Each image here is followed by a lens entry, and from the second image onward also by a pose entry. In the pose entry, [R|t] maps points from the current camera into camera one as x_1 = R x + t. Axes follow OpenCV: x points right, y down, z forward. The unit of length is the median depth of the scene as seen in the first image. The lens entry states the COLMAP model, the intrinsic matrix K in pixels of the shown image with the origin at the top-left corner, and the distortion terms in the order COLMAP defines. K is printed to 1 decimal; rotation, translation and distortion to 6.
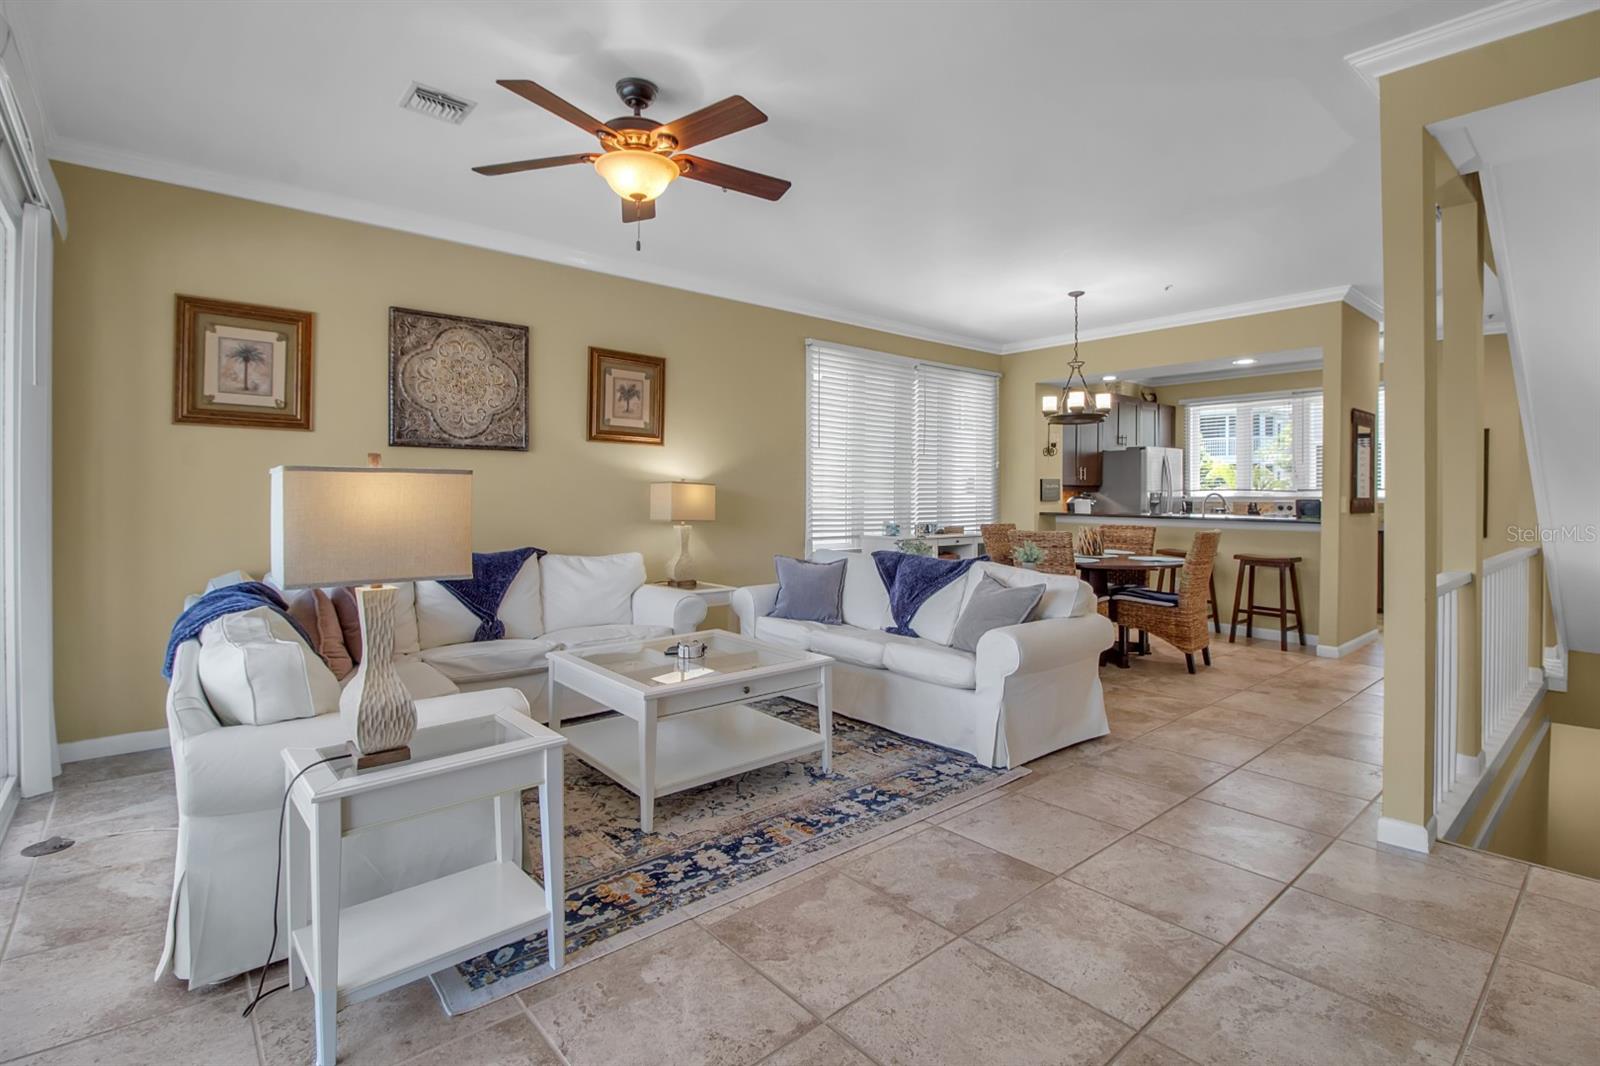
lens RADIAL K [[751.6, 0, 800.0], [0, 751.6, 533.0], [0, 0, 1]] dist [-0.021792, -0.000306]
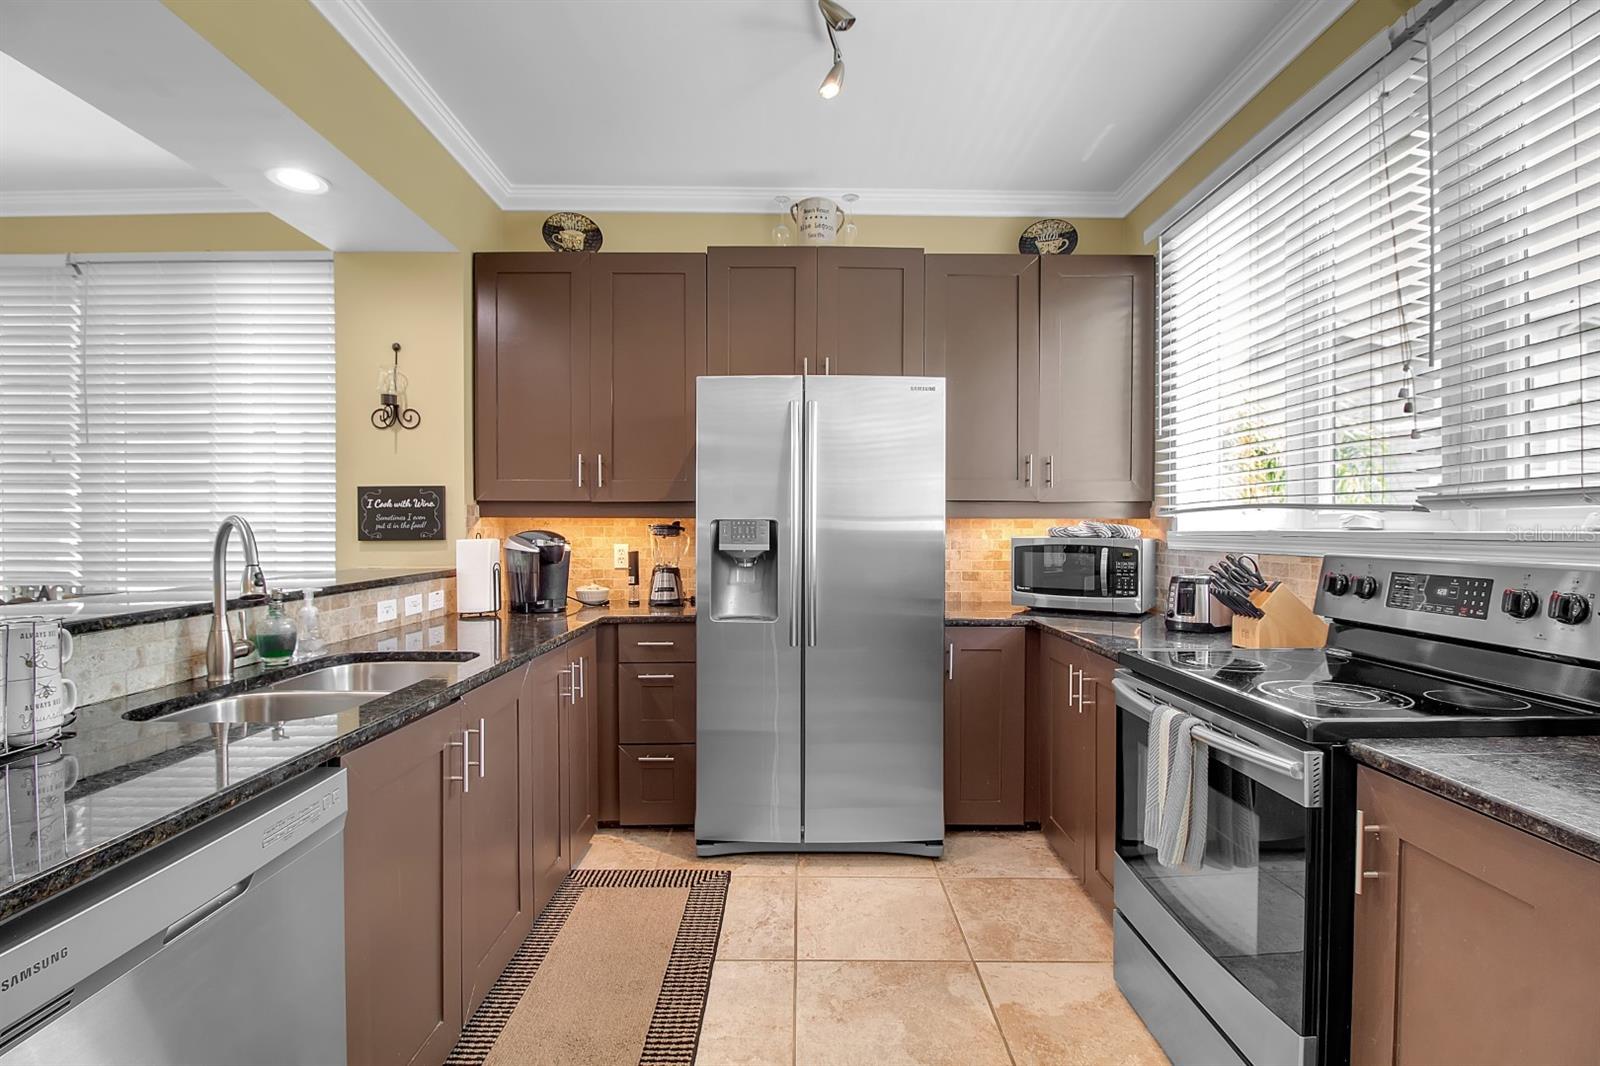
lens RADIAL K [[728.6, 0, 800.0], [0, 728.6, 533.0], [0, 0, 1]] dist [0.036256, 0.000041]
pose [[0.765363, 0.008352, -0.643544, 1.999890], [-0.045975, 0.998071, -0.041725, -0.110690], [0.641954, 0.061521, 0.764271, 2.292859]]
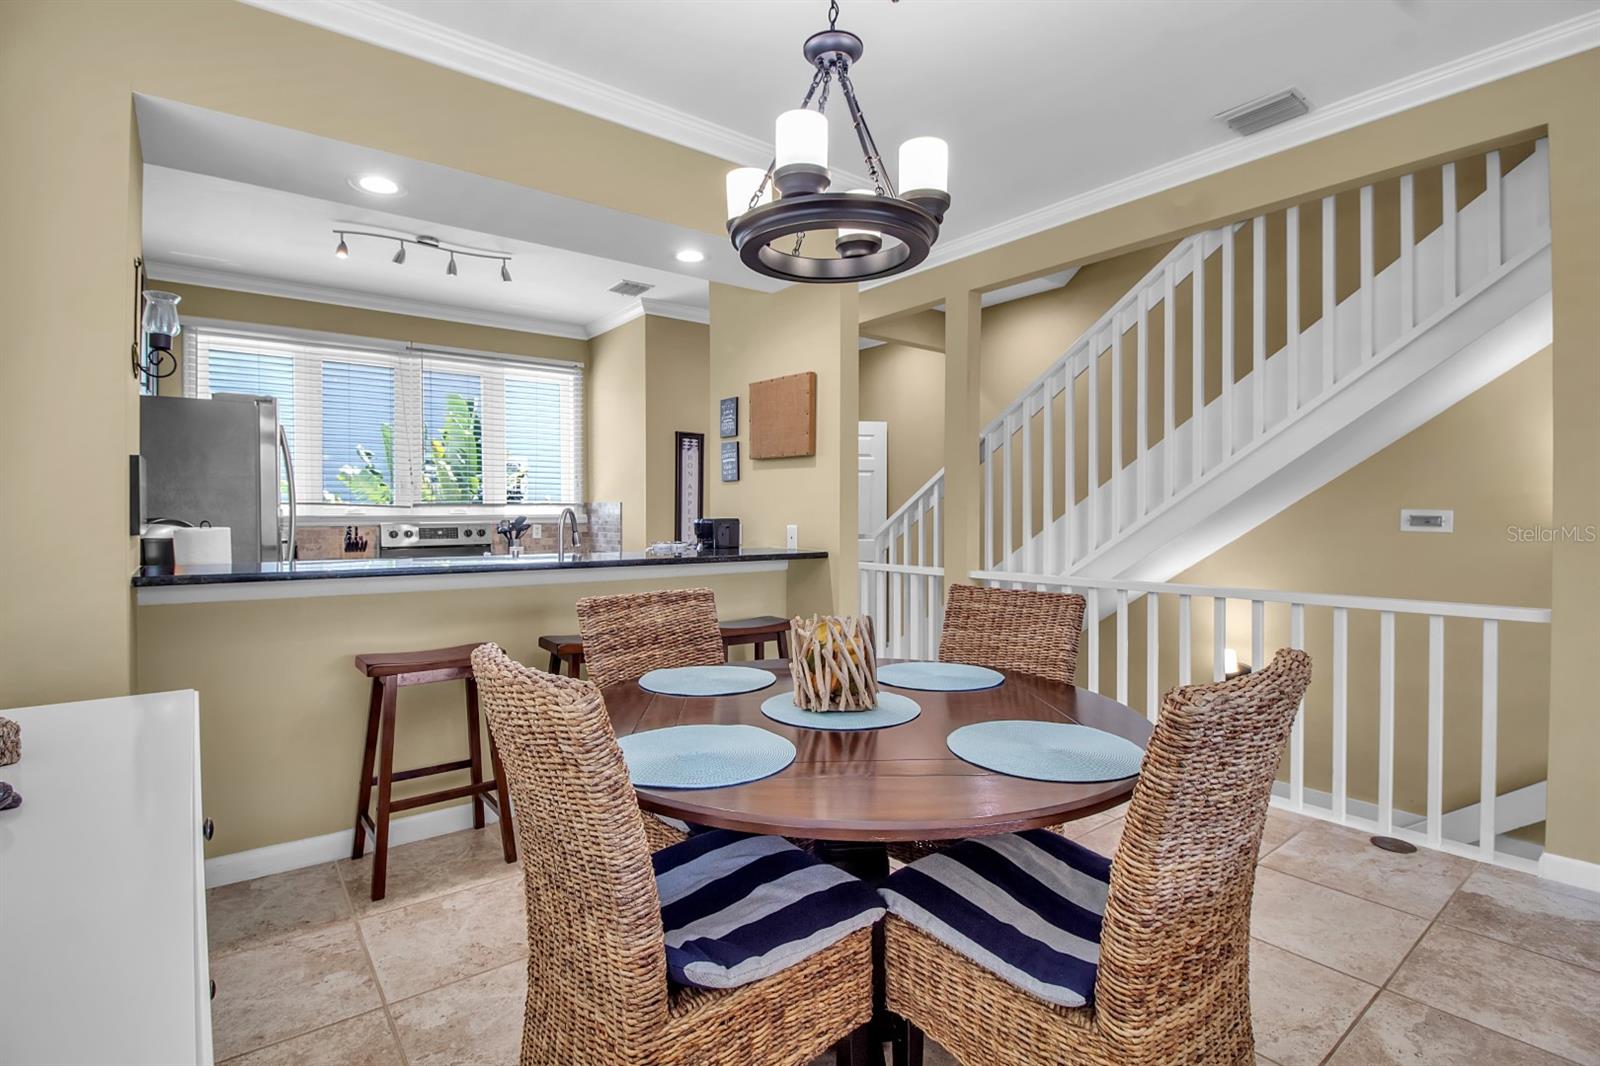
lens RADIAL K [[751.6, 0, 800.0], [0, 751.6, 533.0], [0, 0, 1]] dist [-0.021792, -0.000306]
pose [[0.033441, -0.024878, 0.999131, 0.178588], [0.064295, 0.997673, 0.022690, -0.096637], [-0.997370, 0.063480, 0.034963, 2.042788]]
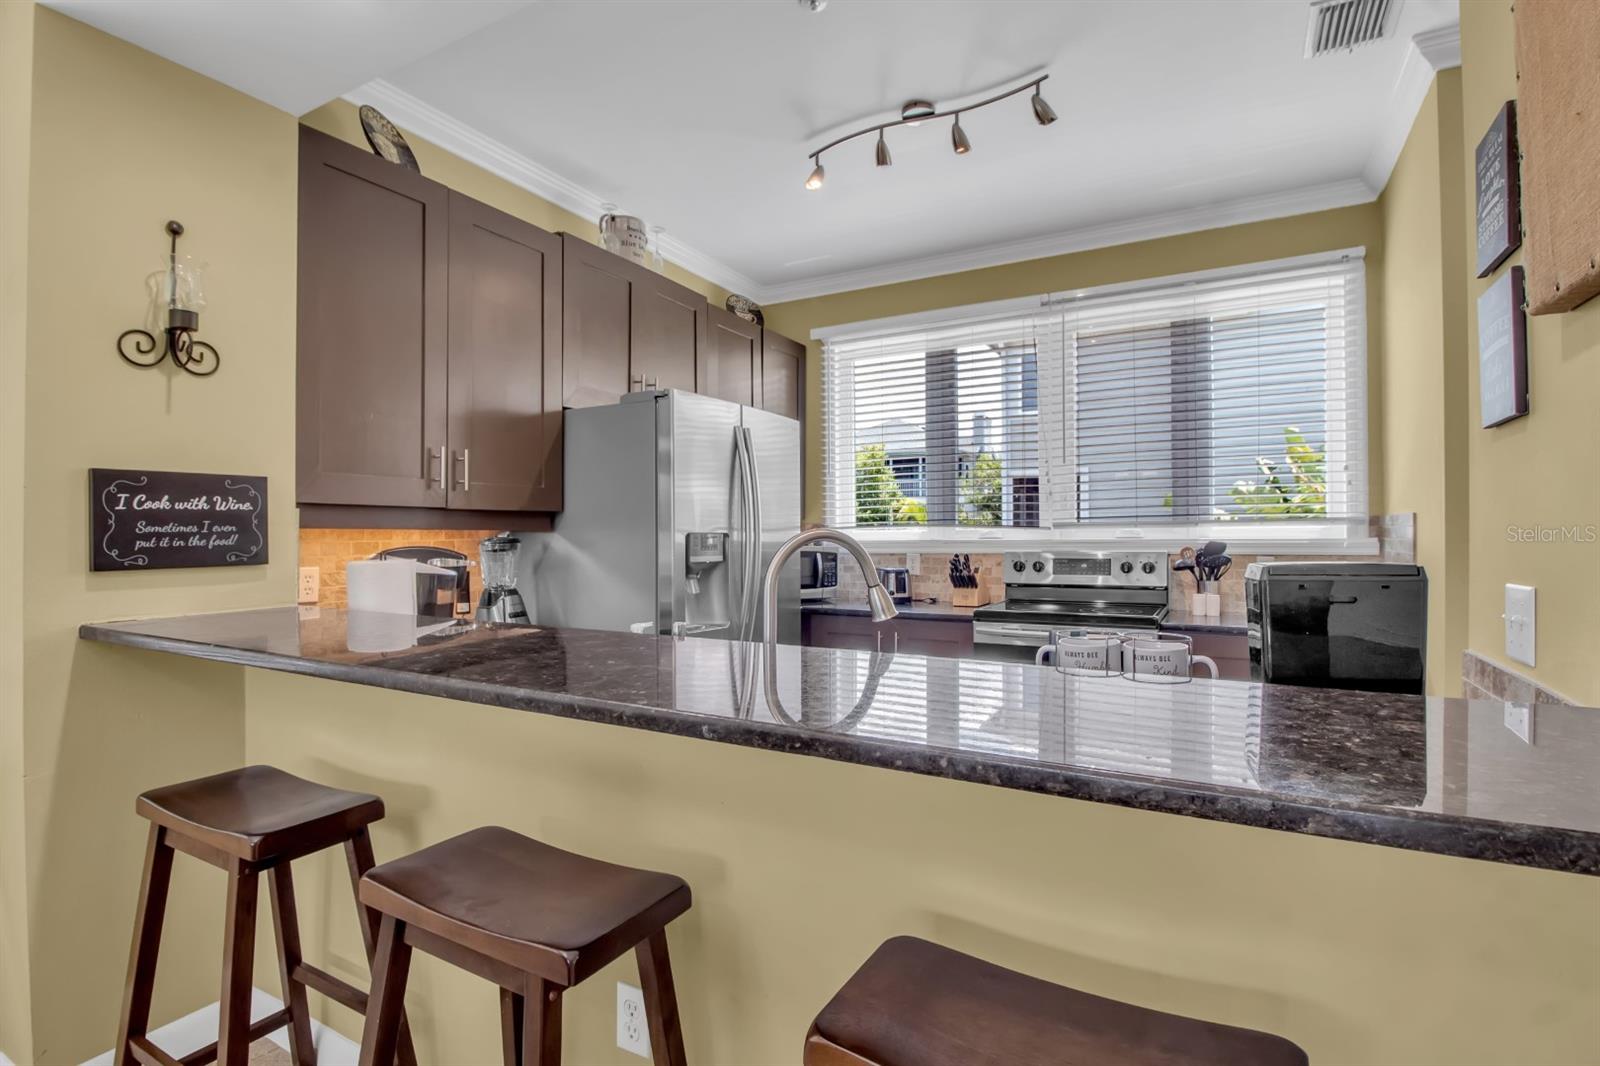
lens RADIAL K [[751.6, 0, 800.0], [0, 751.6, 533.0], [0, 0, 1]] dist [-0.021792, -0.000306]
pose [[0.937998, 0.001725, 0.346638, 1.167343], [0.022873, 0.997500, -0.066858, -0.094545], [-0.345886, 0.070642, 0.935613, 1.996874]]
